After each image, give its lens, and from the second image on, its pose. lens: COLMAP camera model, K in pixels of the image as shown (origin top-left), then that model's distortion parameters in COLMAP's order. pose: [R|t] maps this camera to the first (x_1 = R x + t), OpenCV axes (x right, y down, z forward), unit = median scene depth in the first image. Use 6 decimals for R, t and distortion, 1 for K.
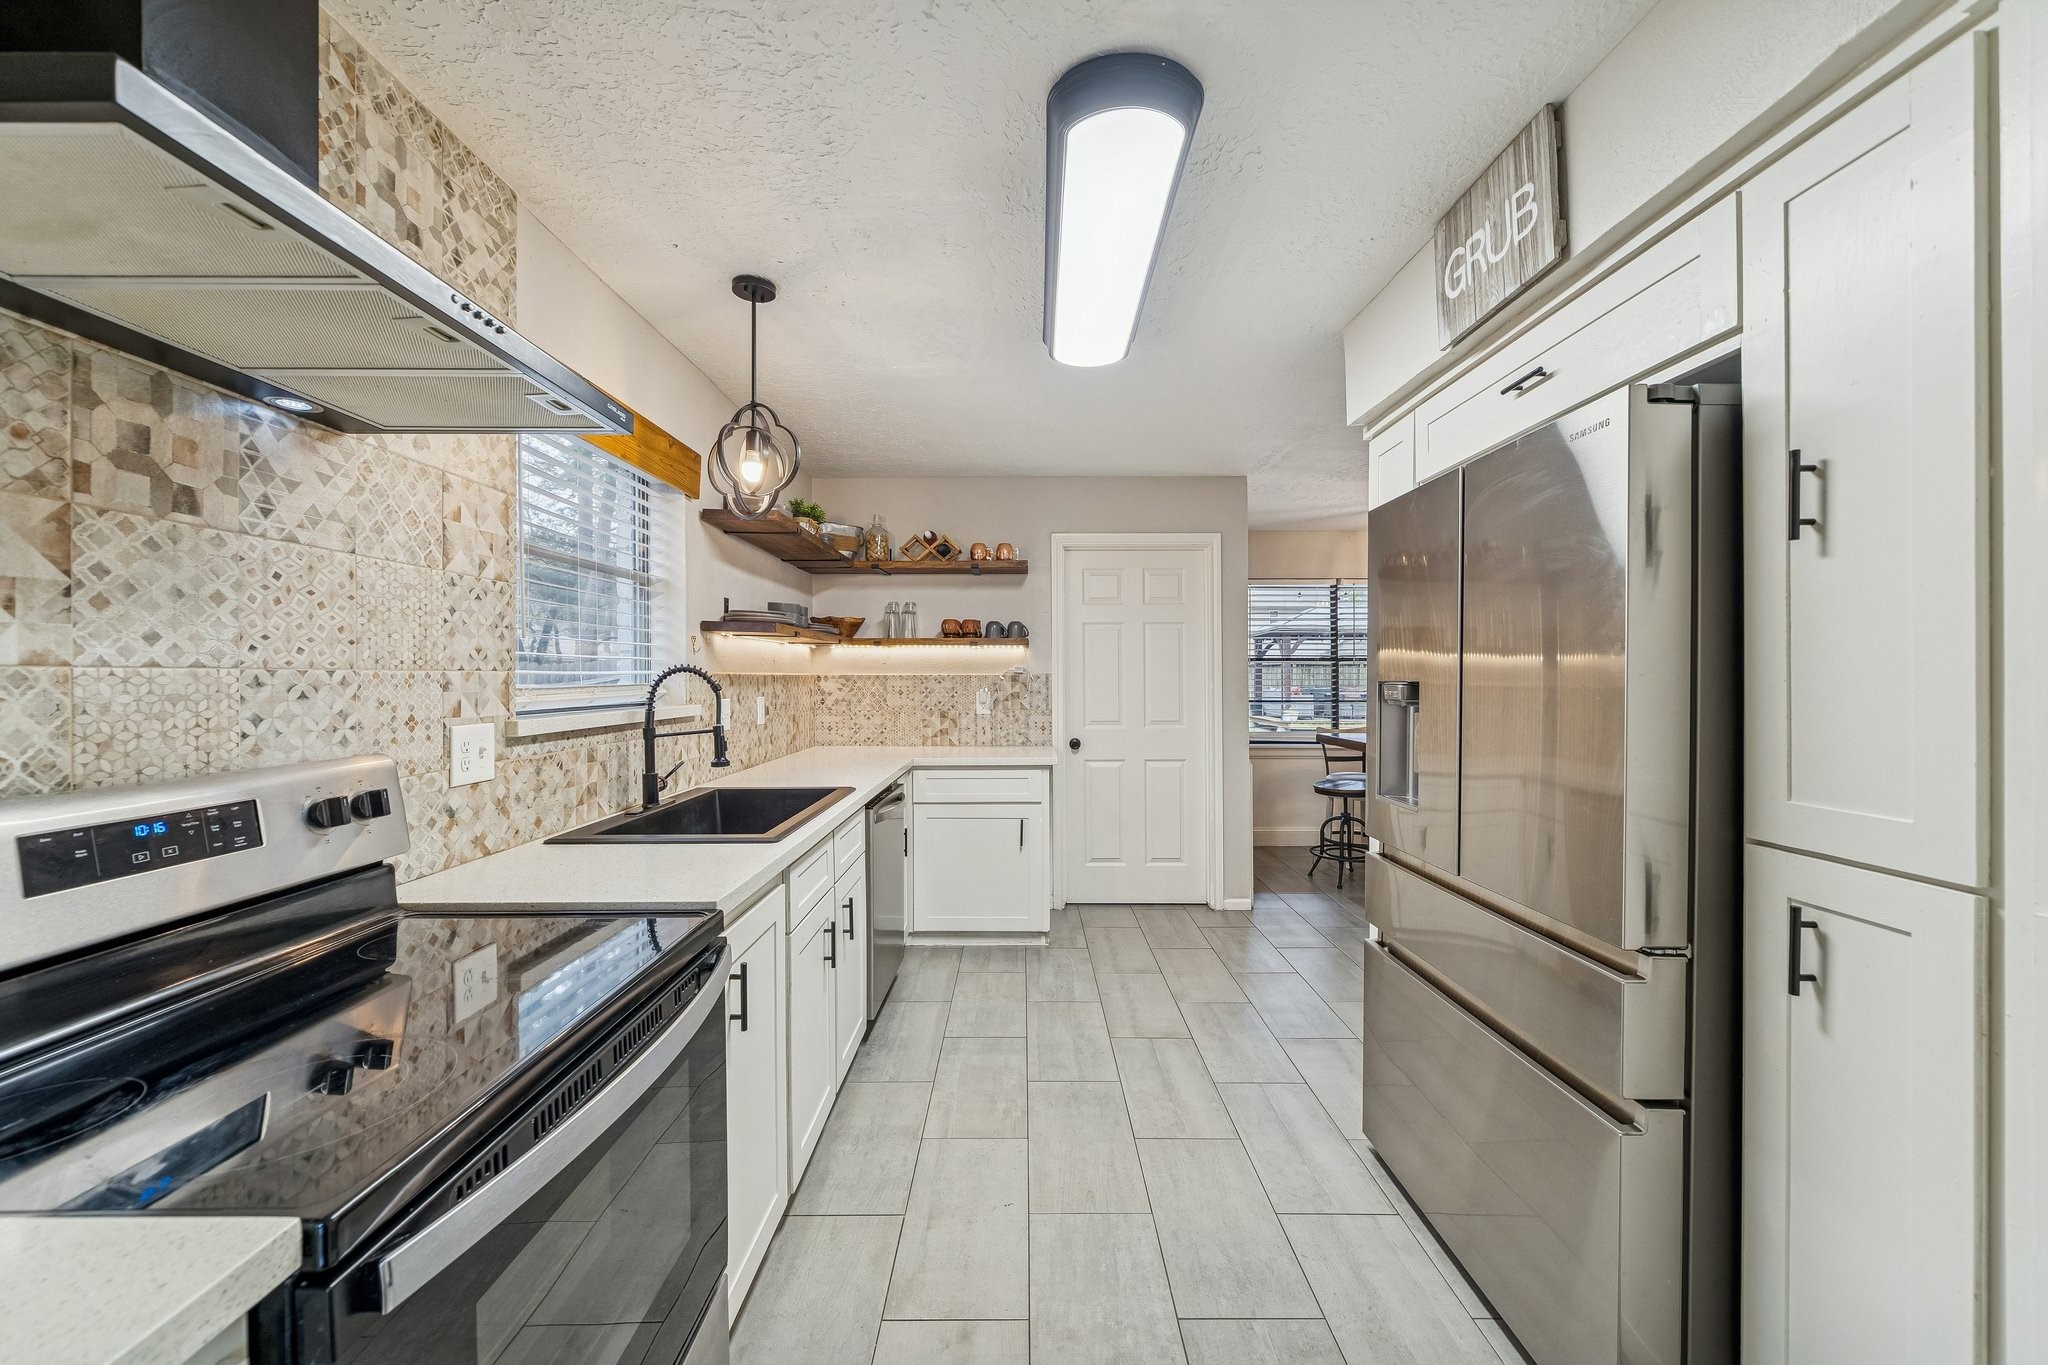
lens RADIAL K [[746.3, 0, 1024.6], [0, 746.3, 678.8], [0, 0, 1]] dist [-0.000092, -0.000005]
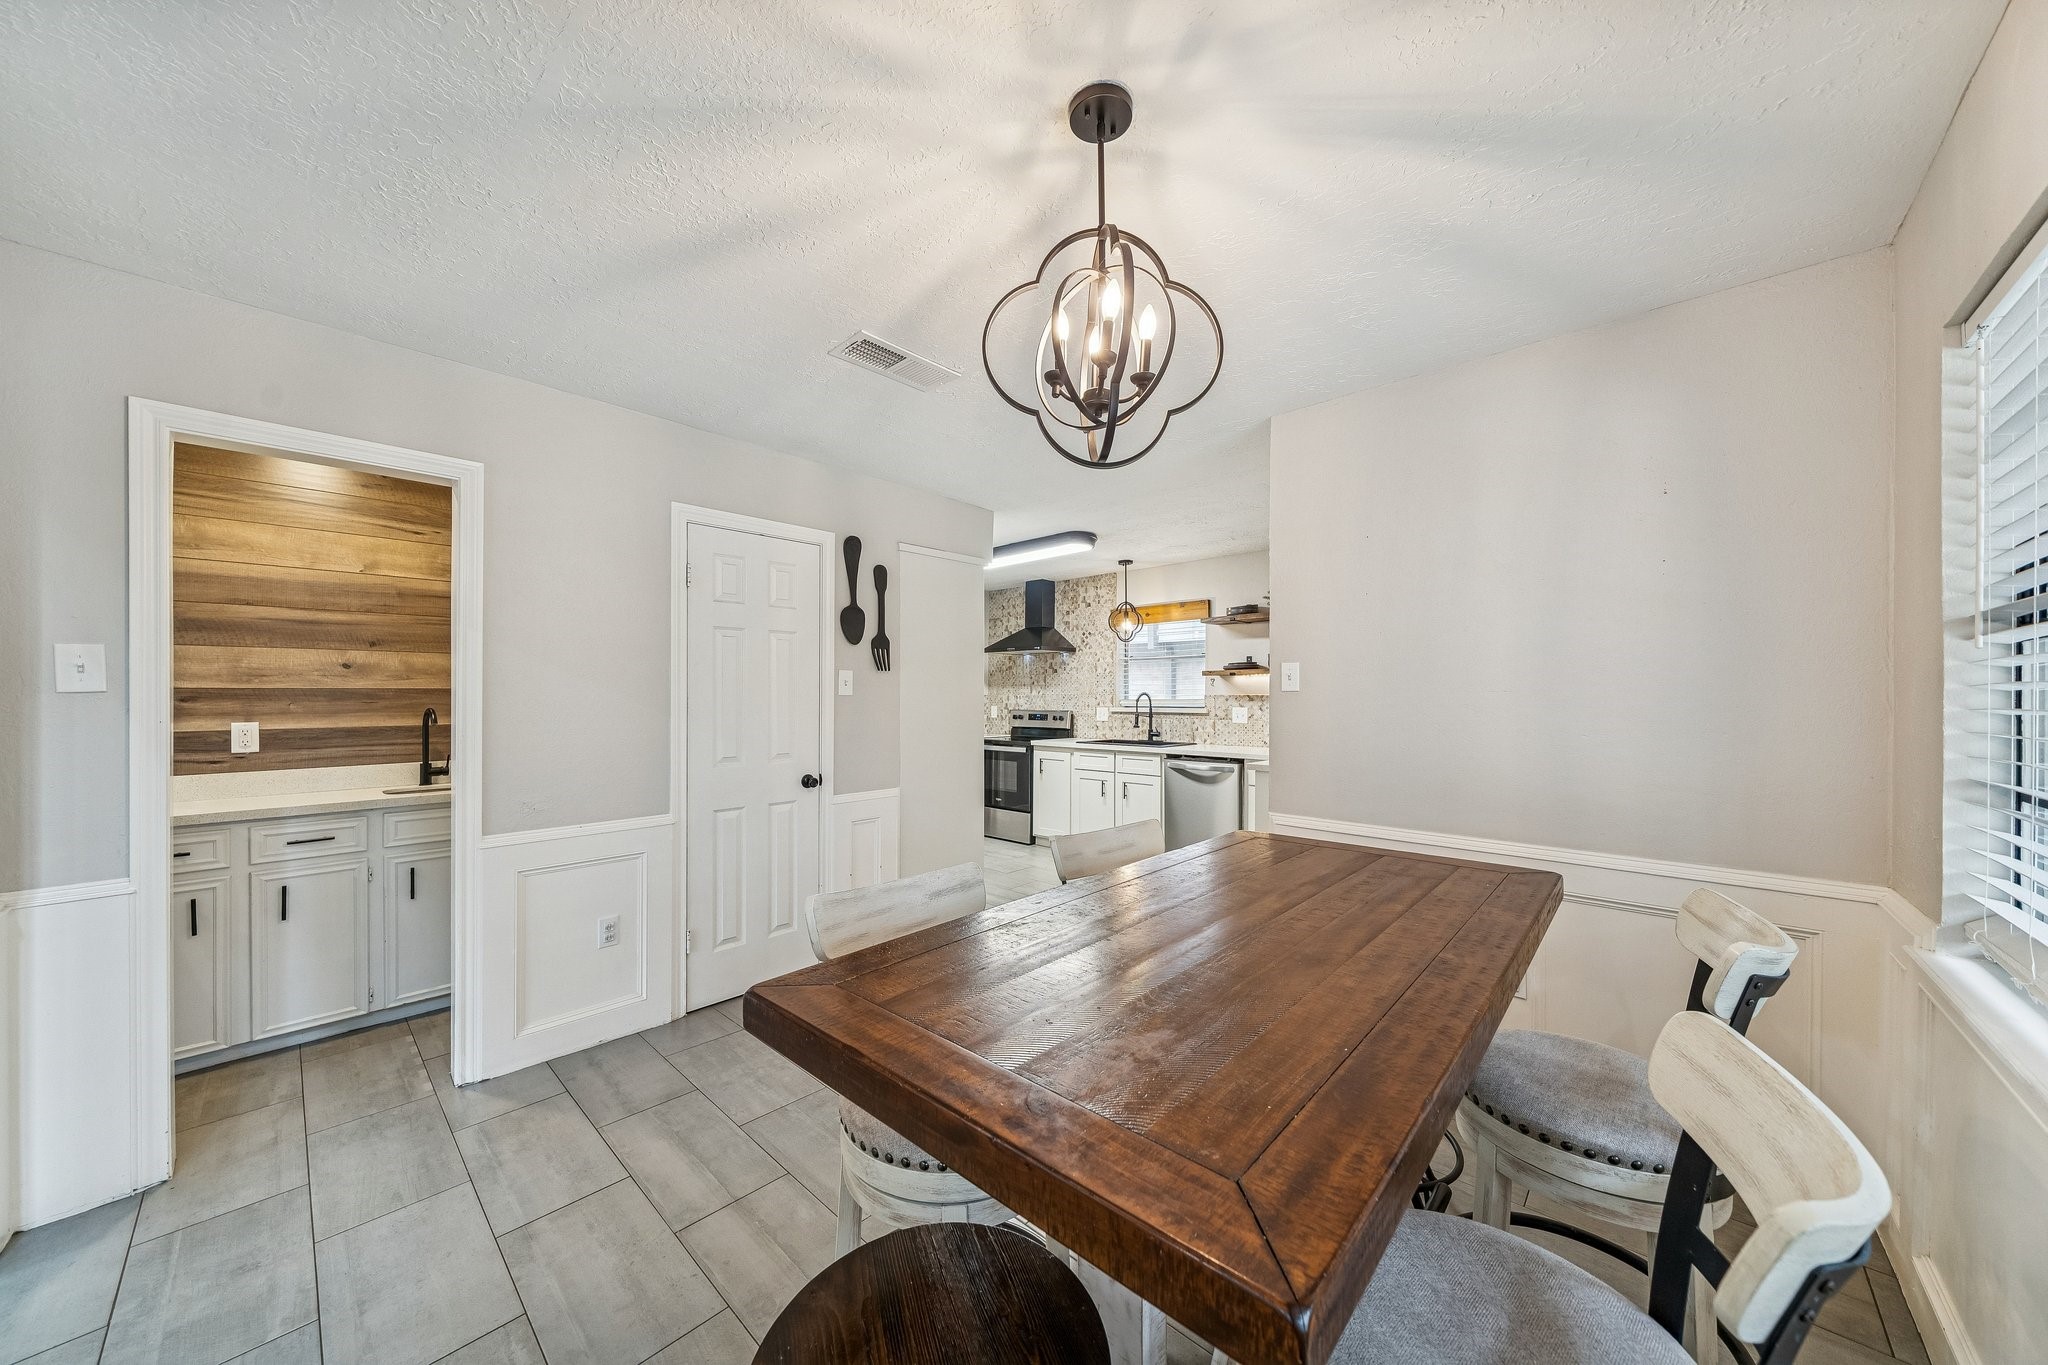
lens RADIAL K [[702.2, 0, 1023.8], [0, 702.2, 690.0], [0, 0, 1]] dist [0.000023, 0.000000]
pose [[-0.681162, 0.001642, -0.732130, 2.471748], [-0.000045, 0.999997, 0.002284, -0.048586], [0.732132, 0.001589, -0.681161, 3.340114]]
